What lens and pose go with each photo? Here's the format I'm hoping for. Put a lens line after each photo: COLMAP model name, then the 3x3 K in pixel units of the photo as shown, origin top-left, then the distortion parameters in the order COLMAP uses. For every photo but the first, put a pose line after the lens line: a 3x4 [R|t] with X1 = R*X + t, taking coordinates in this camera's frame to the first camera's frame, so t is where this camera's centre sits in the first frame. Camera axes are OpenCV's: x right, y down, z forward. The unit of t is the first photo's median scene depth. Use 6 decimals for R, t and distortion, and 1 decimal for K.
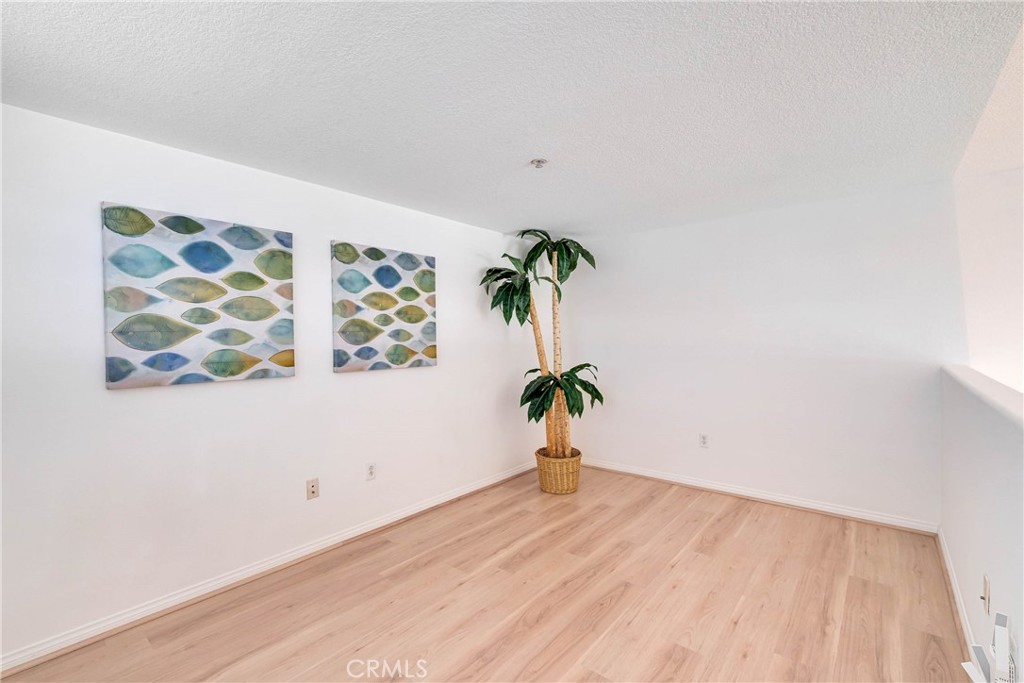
lens RADIAL K [[451.0, 0, 507.5], [0, 451.0, 342.4], [0, 0, 1]] dist [-0.003807, -0.000604]
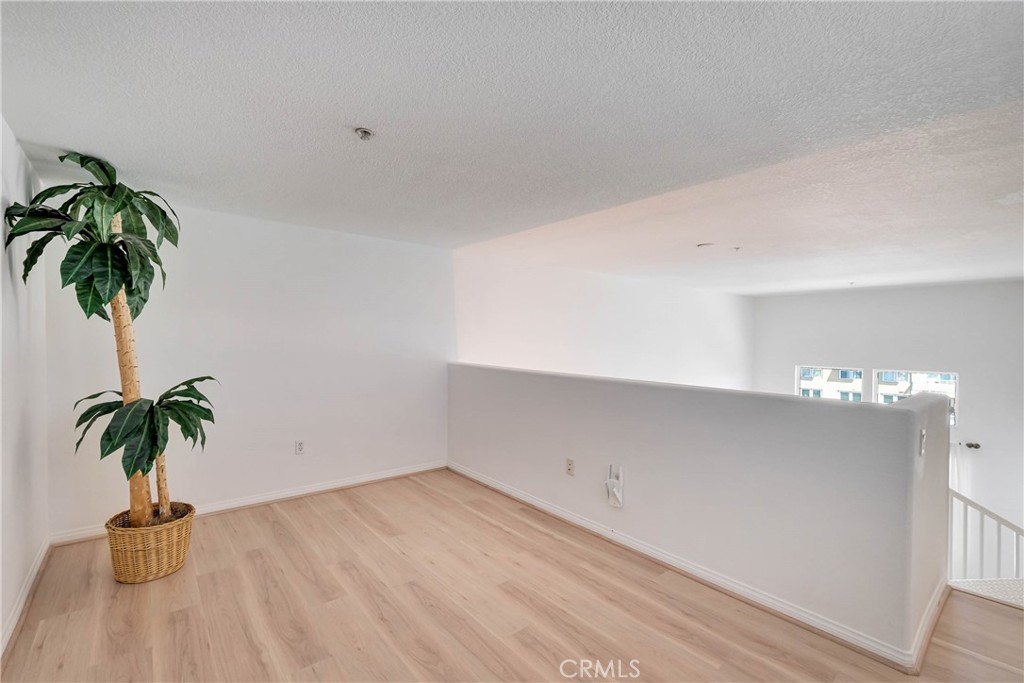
lens RADIAL K [[451.0, 0, 507.2], [0, 451.0, 337.8], [0, 0, 1]] dist [-0.003807, -0.000604]
pose [[0.191405, 0.012425, 0.981432, -0.493184], [0.005108, 0.999894, -0.013655, -0.003385], [-0.981498, 0.007627, 0.191321, 0.412429]]
